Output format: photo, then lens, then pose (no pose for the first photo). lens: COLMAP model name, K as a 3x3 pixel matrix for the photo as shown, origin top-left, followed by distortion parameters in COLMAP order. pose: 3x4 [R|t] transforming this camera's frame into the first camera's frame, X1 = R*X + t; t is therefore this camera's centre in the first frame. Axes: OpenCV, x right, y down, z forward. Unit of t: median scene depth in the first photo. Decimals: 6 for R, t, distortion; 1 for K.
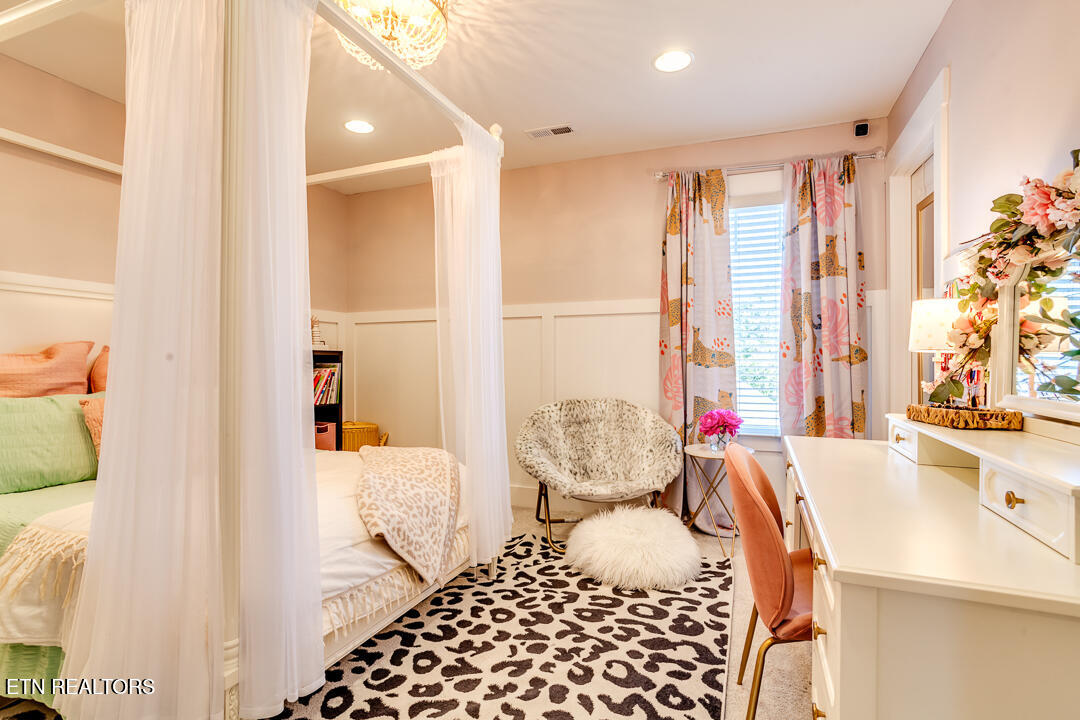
lens RADIAL K [[526.5, 0, 539.3], [0, 526.5, 362.7], [0, 0, 1]] dist [0.000087, 0.000304]
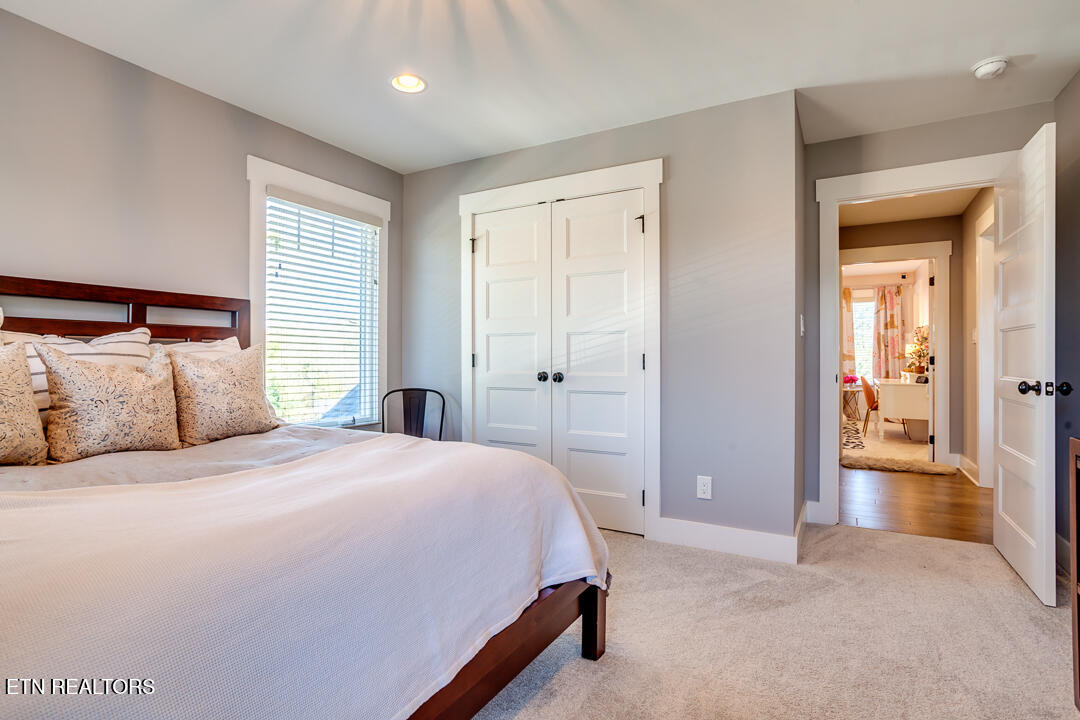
lens RADIAL K [[526.5, 0, 541.5], [0, 526.5, 362.0], [0, 0, 1]] dist [0.000087, 0.000304]
pose [[0.991333, 0.000639, -0.131370, -0.946273], [0.000443, 0.999966, 0.008206, -0.006898], [0.131370, -0.008193, 0.991299, -2.063895]]
